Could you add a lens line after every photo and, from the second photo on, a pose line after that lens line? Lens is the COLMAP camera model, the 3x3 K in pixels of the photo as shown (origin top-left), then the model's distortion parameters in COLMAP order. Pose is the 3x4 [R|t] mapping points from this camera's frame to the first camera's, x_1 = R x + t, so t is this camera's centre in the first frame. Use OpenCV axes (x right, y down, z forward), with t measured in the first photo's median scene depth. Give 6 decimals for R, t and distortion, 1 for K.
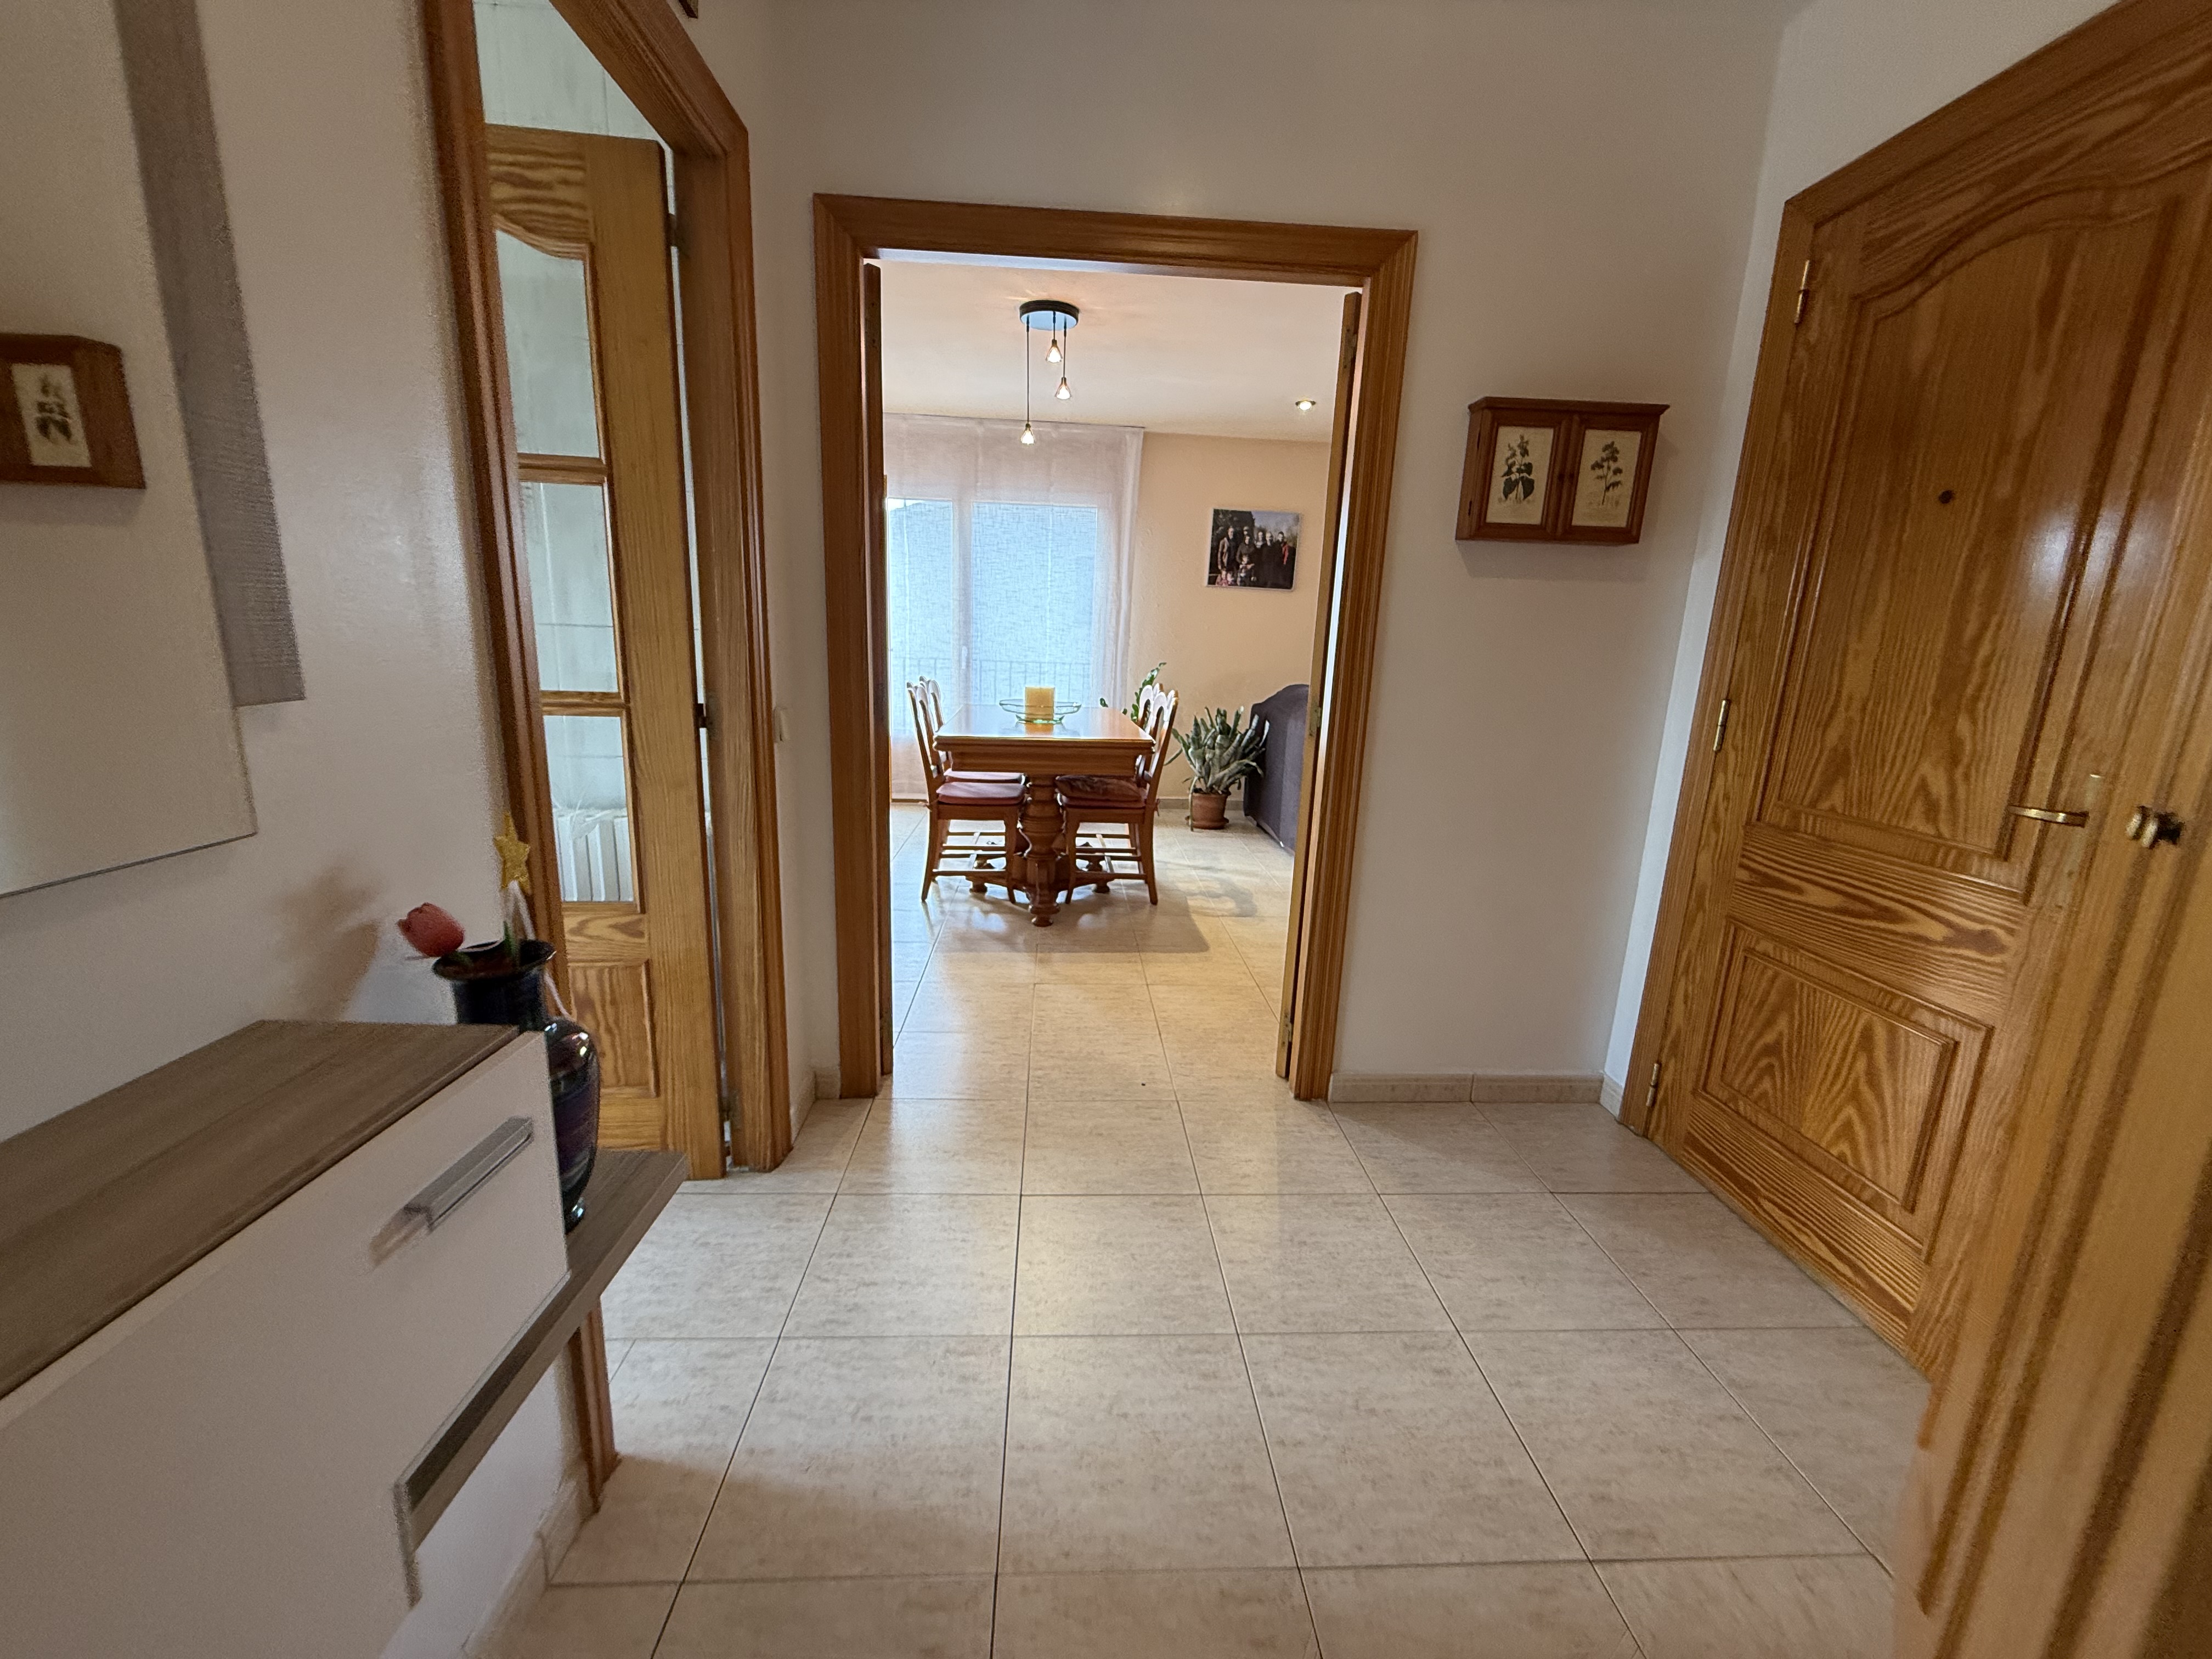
lens RADIAL K [[878.1, 0, 1099.1], [0, 878.1, 830.2], [0, 0, 1]] dist [0.000240, -0.000221]
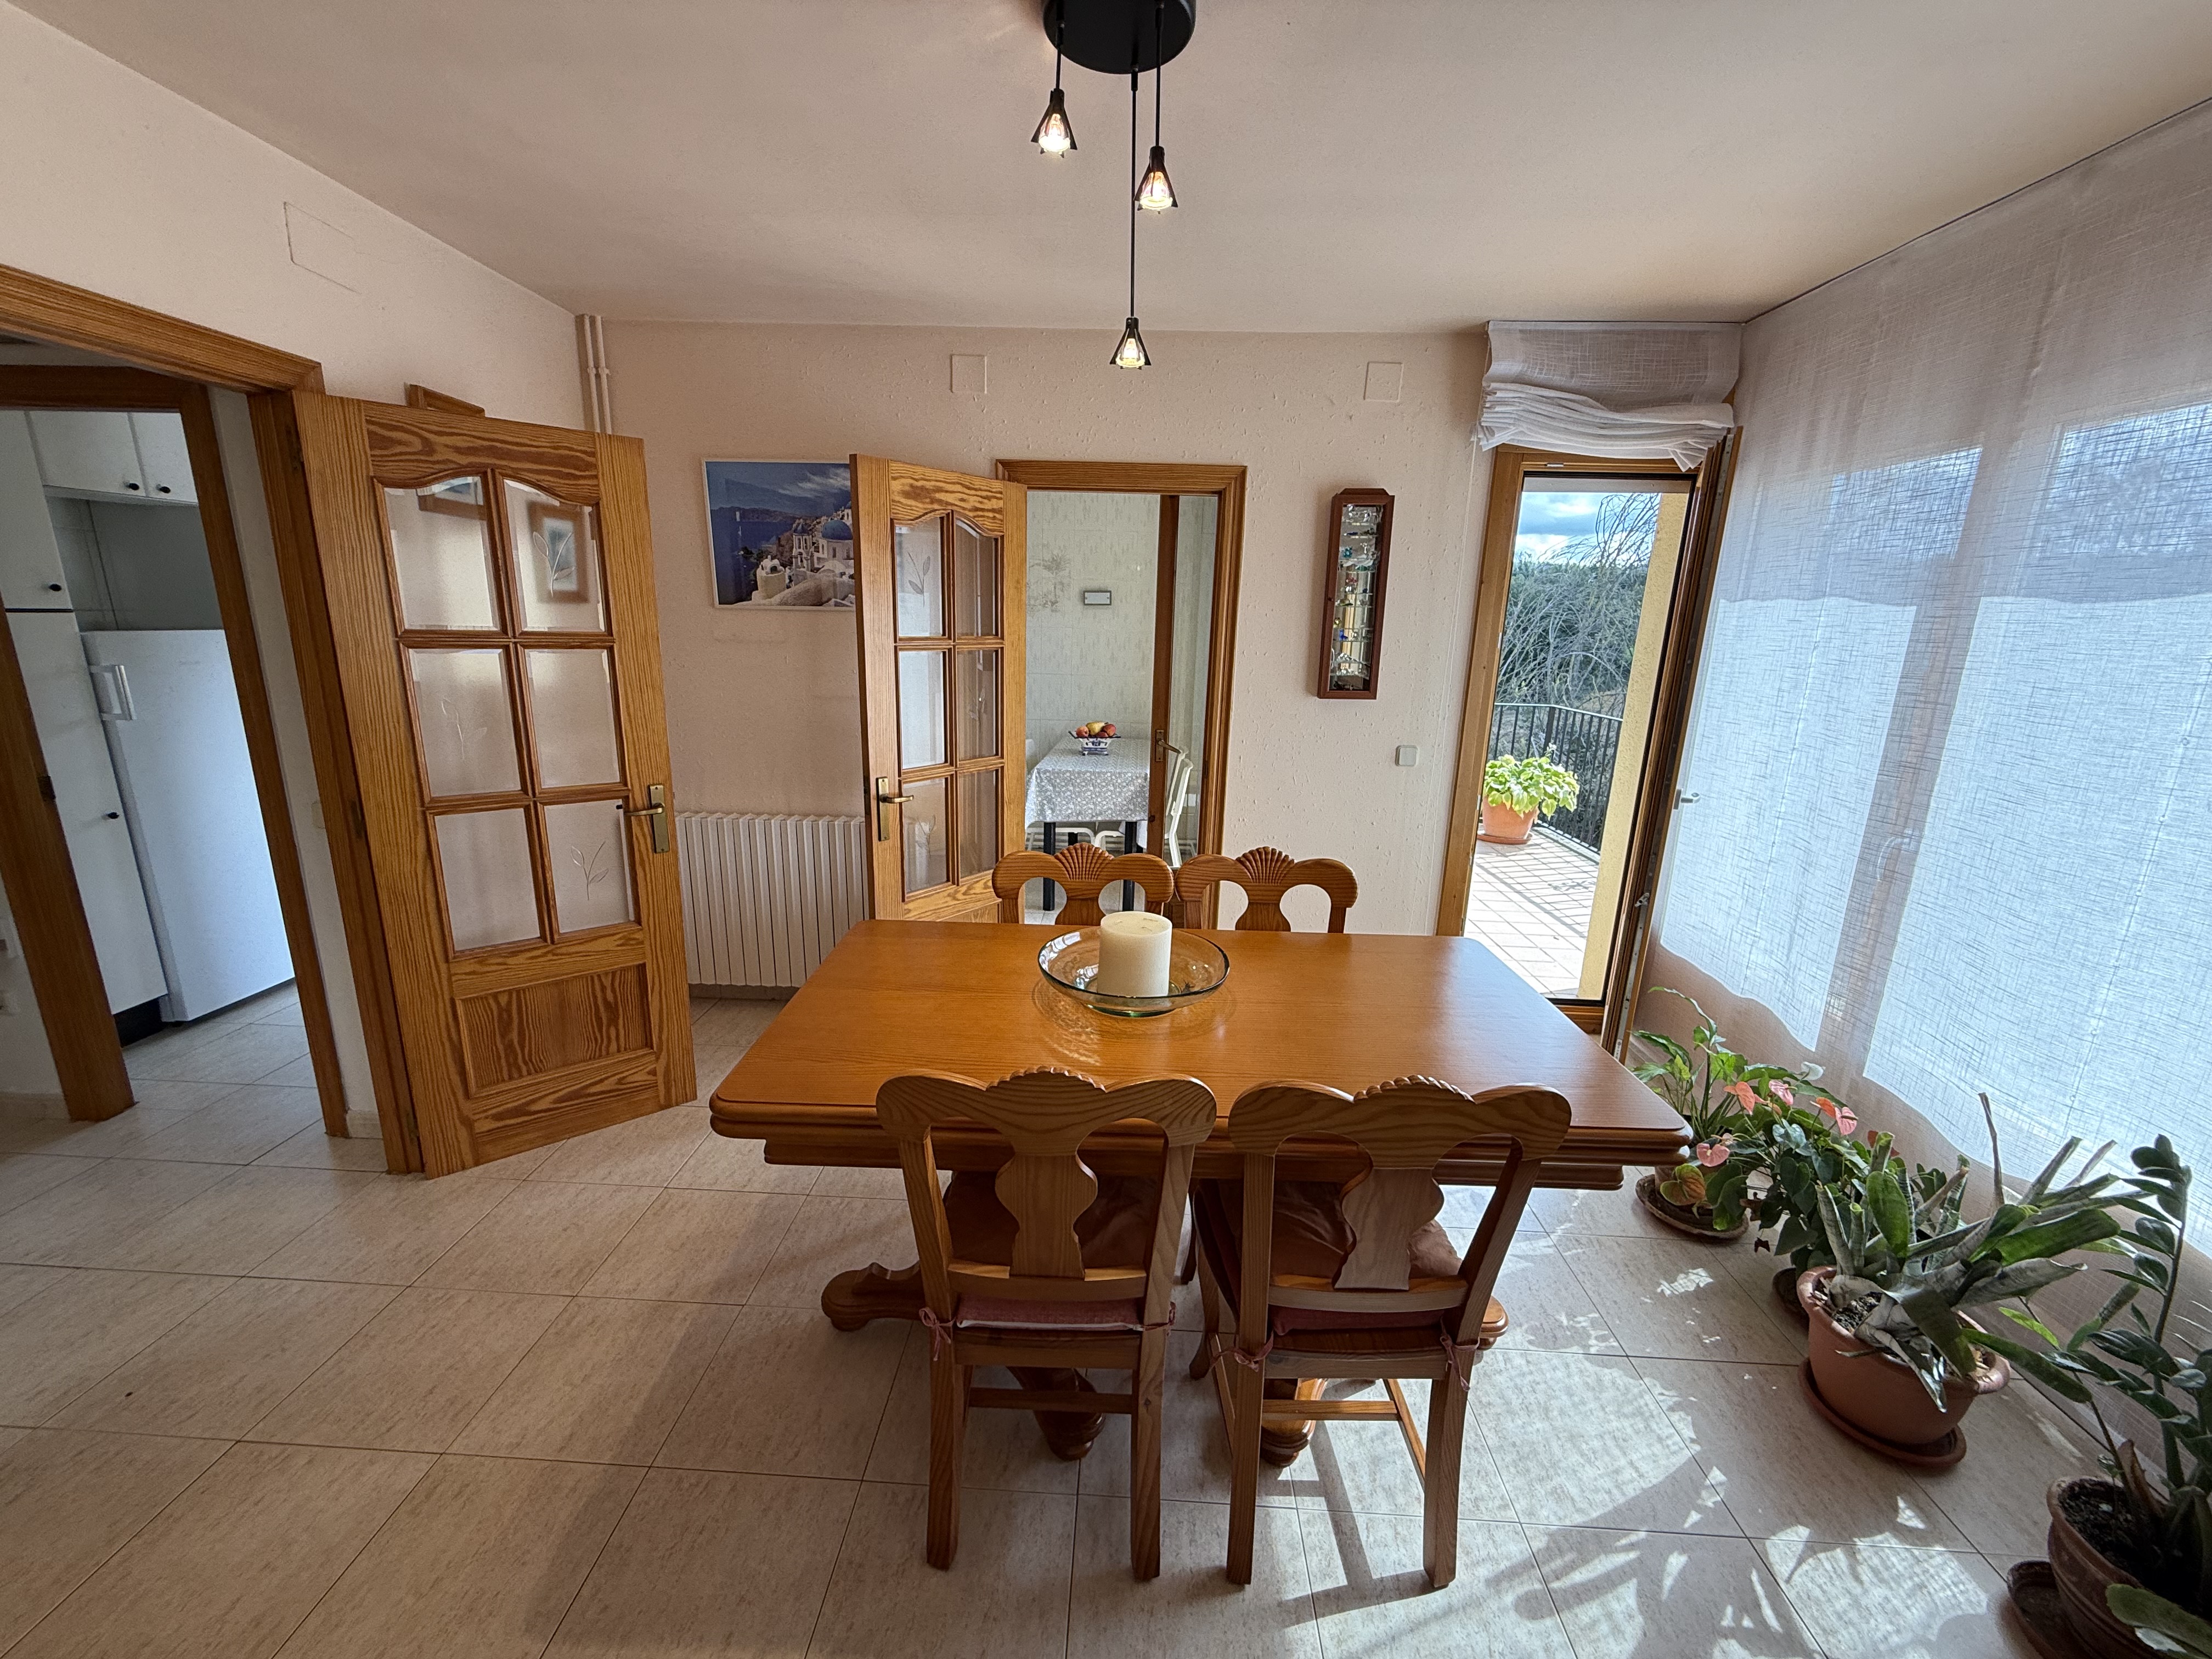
lens RADIAL K [[878.1, 0, 1099.1], [0, 878.1, 830.2], [0, 0, 1]] dist [0.000240, -0.000221]
pose [[-0.084233, 0.198141, -0.976547, 0.351465], [-0.243368, 0.946260, 0.212988, -0.295590], [0.966270, 0.255601, -0.031485, 0.985263]]
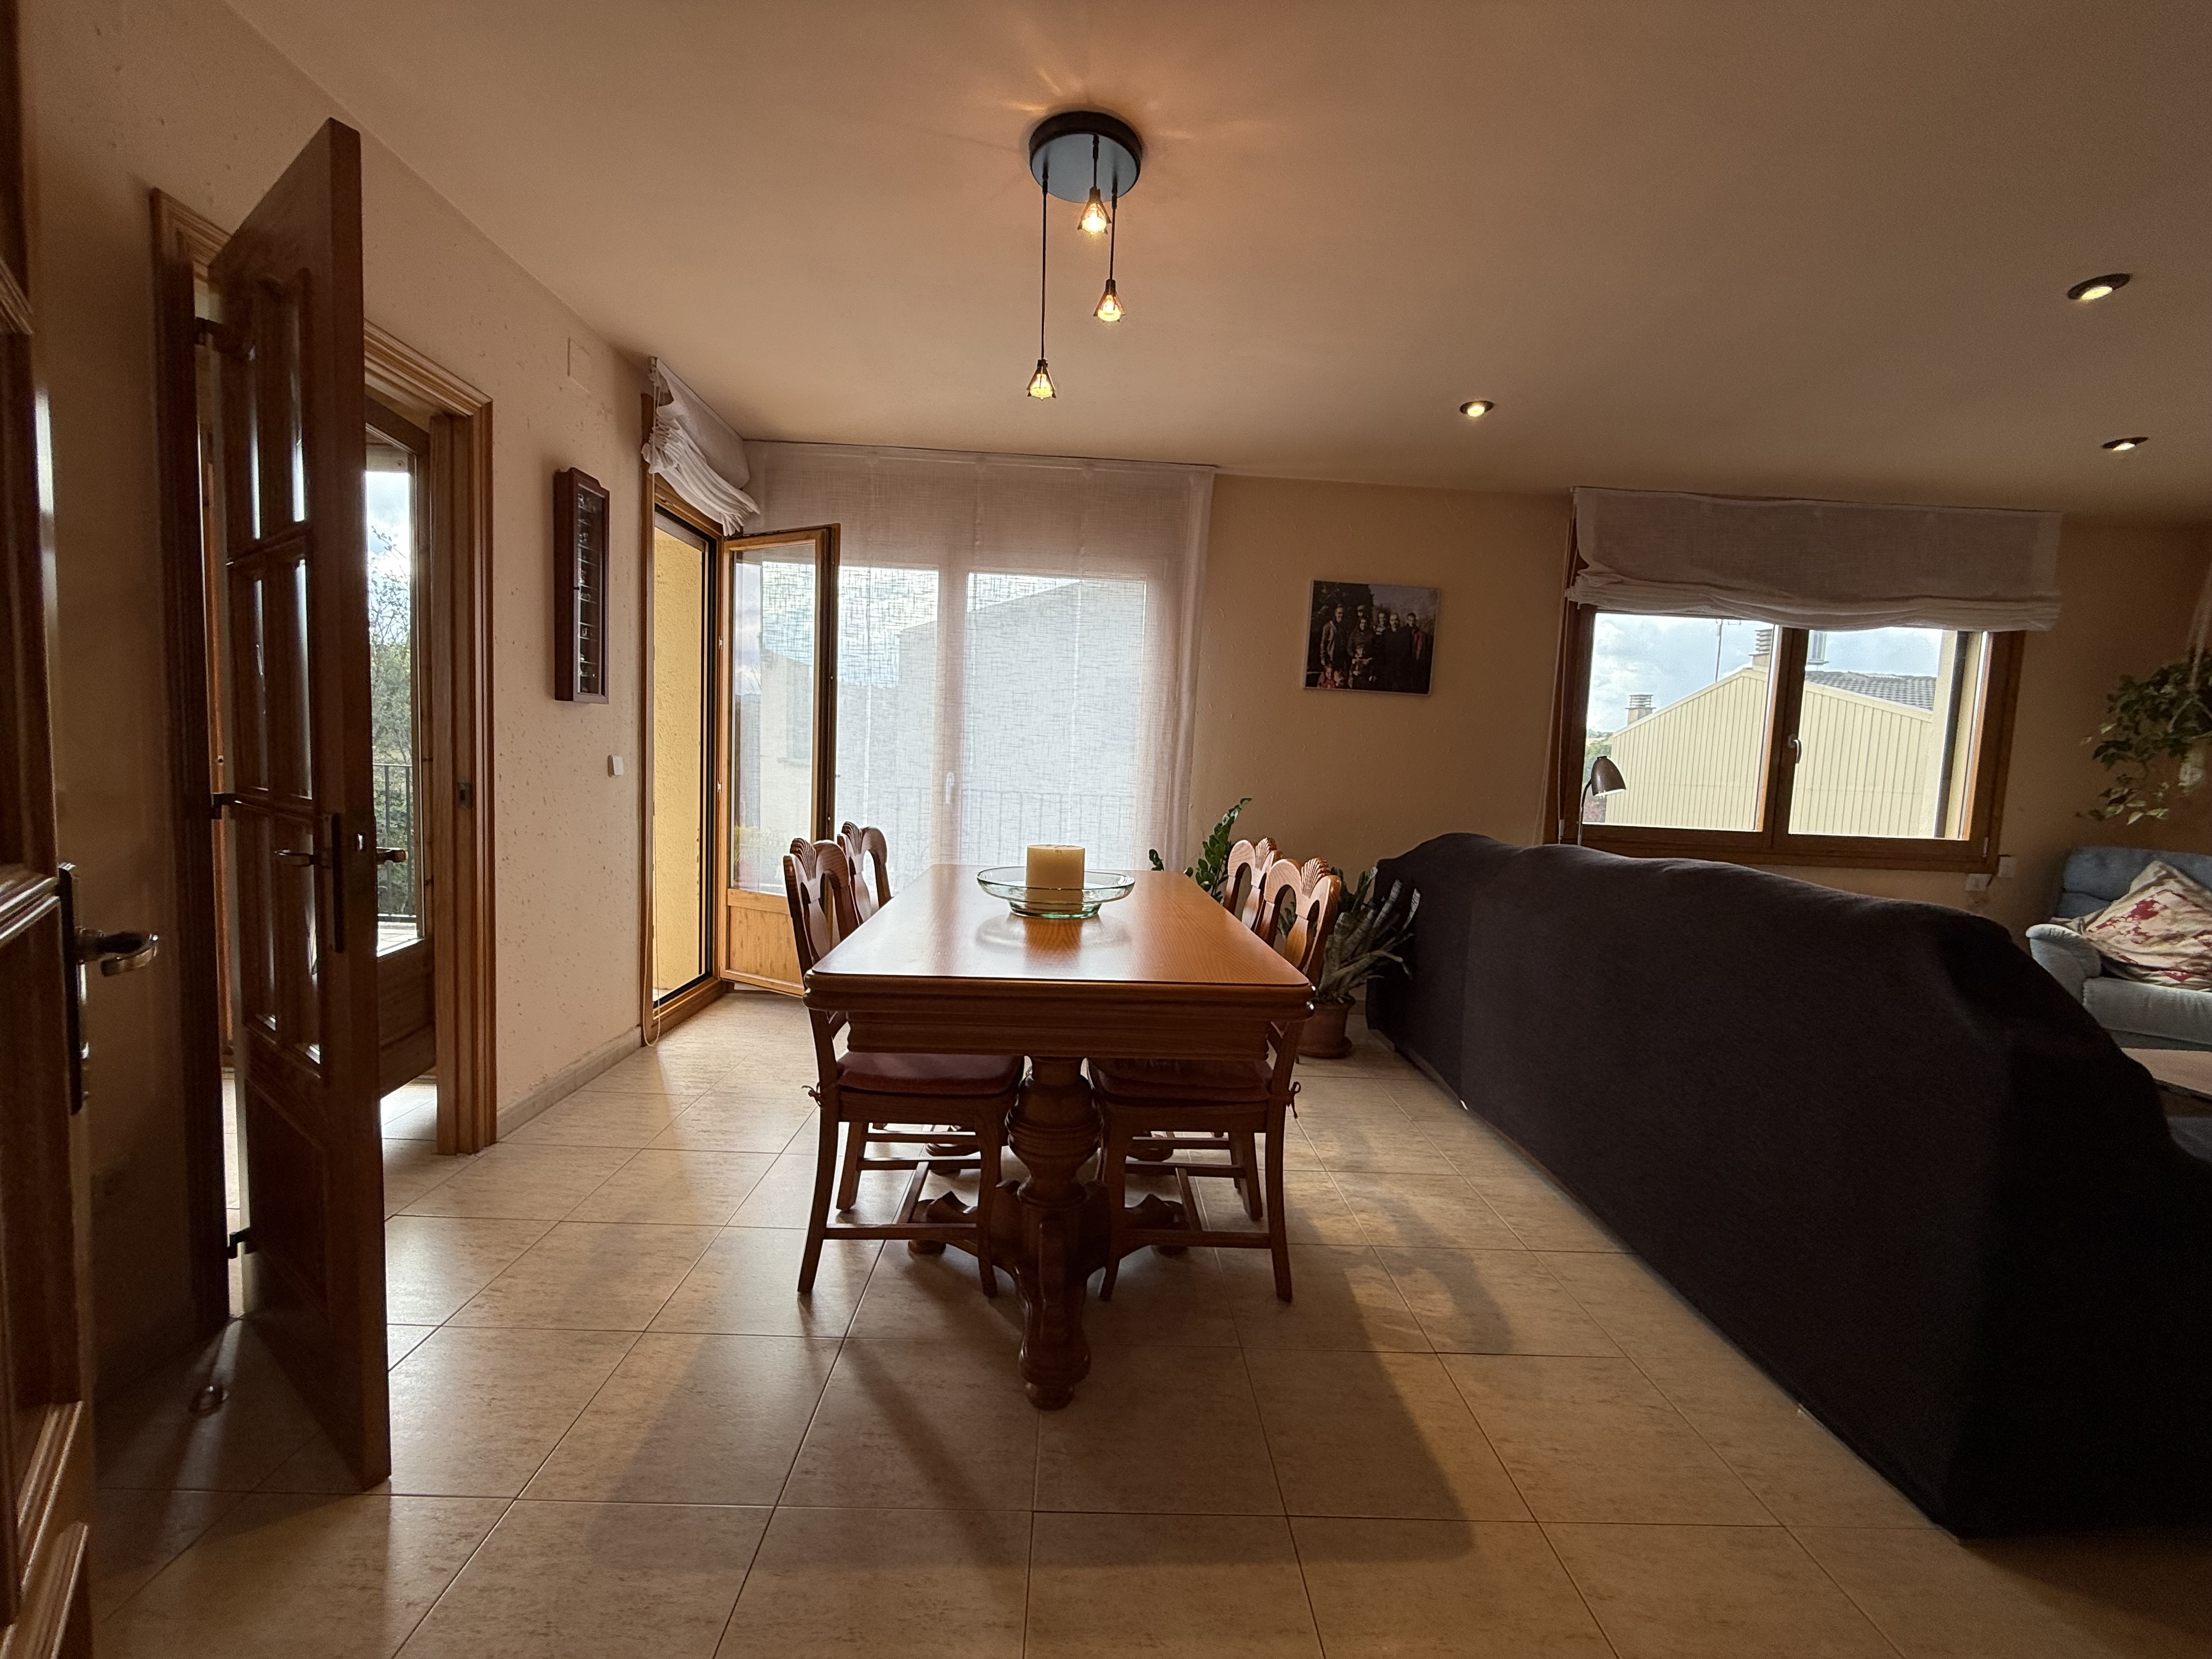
lens RADIAL K [[878.1, 0, 1099.1], [0, 878.1, 830.2], [0, 0, 1]] dist [0.000240, -0.000221]
pose [[0.999626, 0.008352, -0.026032, -0.028399], [-0.011954, 0.989876, -0.141429, -0.100225], [0.024587, 0.141687, 0.989606, 0.480849]]
